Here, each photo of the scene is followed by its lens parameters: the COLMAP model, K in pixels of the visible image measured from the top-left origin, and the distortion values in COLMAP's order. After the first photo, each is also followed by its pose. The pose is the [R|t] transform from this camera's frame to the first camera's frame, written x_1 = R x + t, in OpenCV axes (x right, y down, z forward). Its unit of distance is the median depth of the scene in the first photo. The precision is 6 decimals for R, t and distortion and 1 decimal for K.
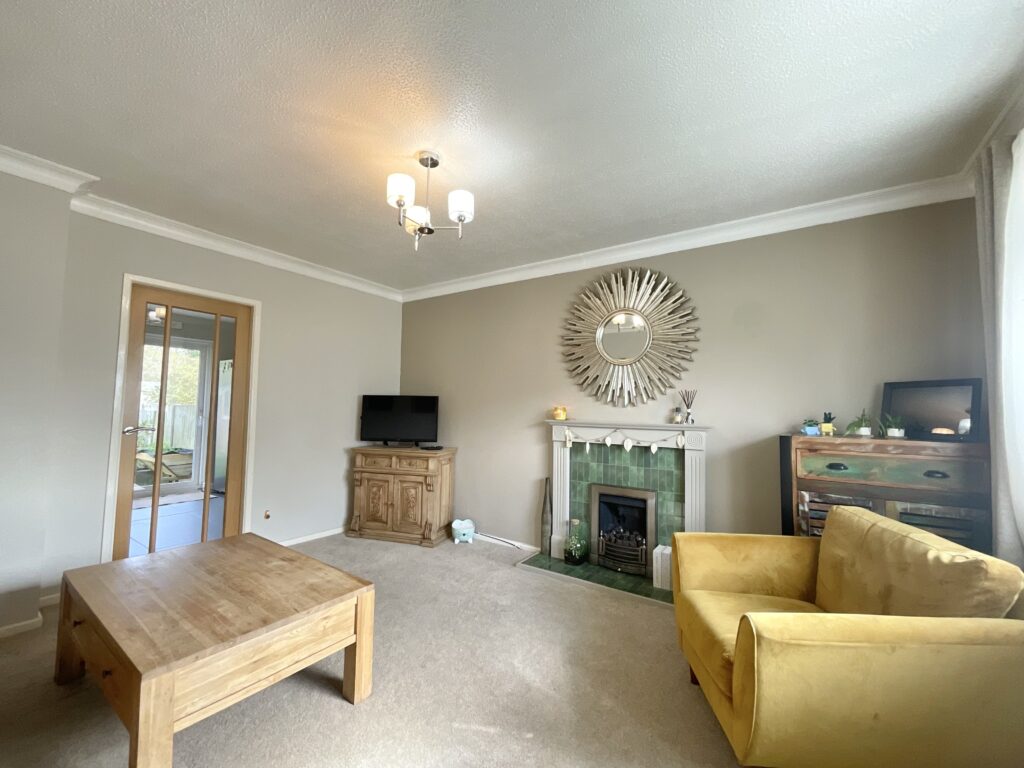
lens RADIAL K [[417.1, 0, 510.5], [0, 417.1, 384.4], [0, 0, 1]] dist [0.000717, 0.000239]
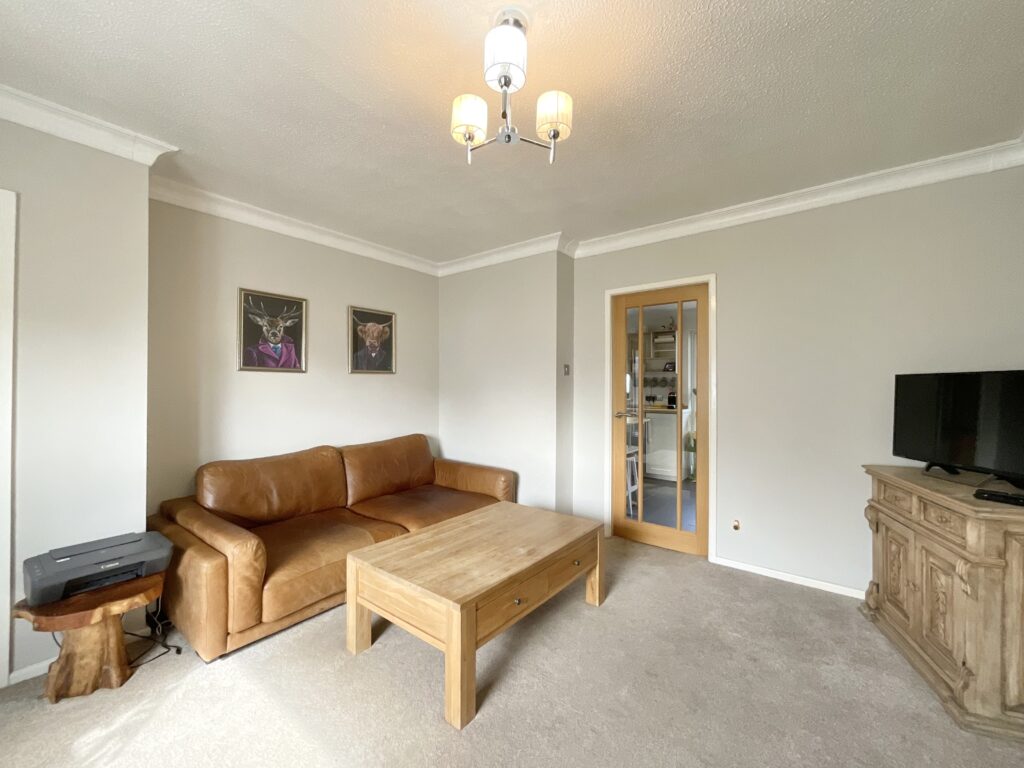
lens RADIAL K [[417.1, 0, 510.5], [0, 417.1, 384.4], [0, 0, 1]] dist [0.000717, 0.000239]
pose [[-0.050785, -0.023103, -0.998442, 0.432906], [0.059381, 0.997894, -0.026110, 0.041739], [0.996943, -0.060614, -0.049306, 0.946080]]
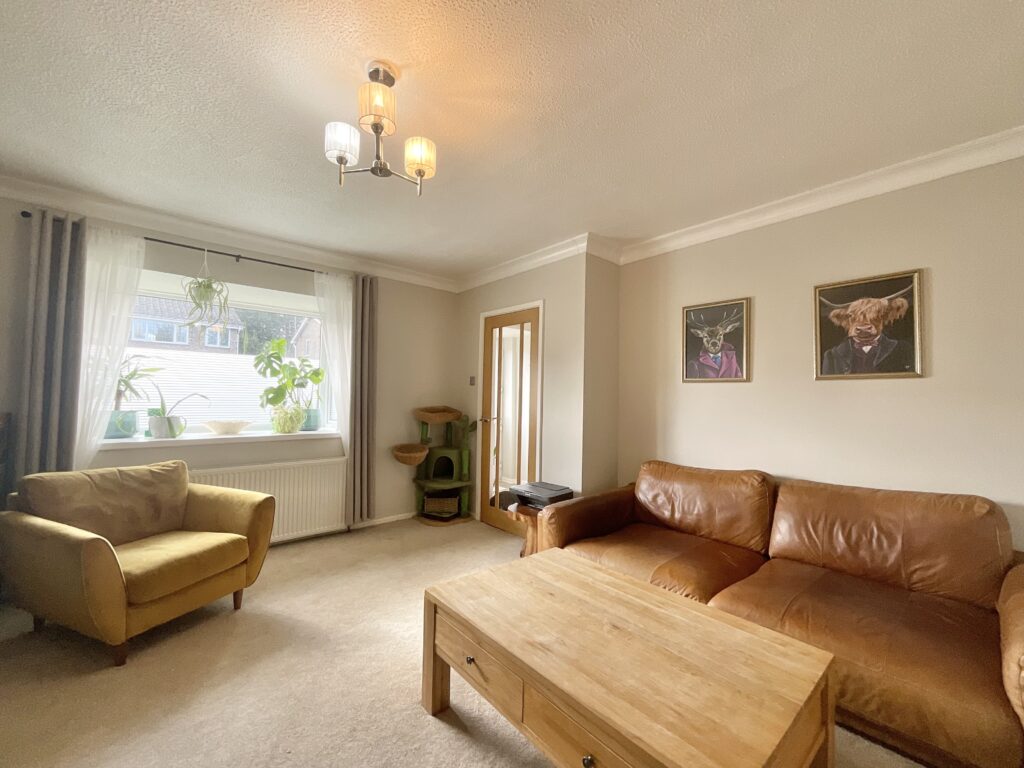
lens RADIAL K [[417.1, 0, 510.5], [0, 417.1, 384.4], [0, 0, 1]] dist [0.000717, 0.000239]
pose [[-0.970667, -0.023218, 0.239303, -0.589678], [-0.044215, 0.995589, -0.082749, 0.063959], [-0.236327, -0.090903, -0.967412, 1.551223]]
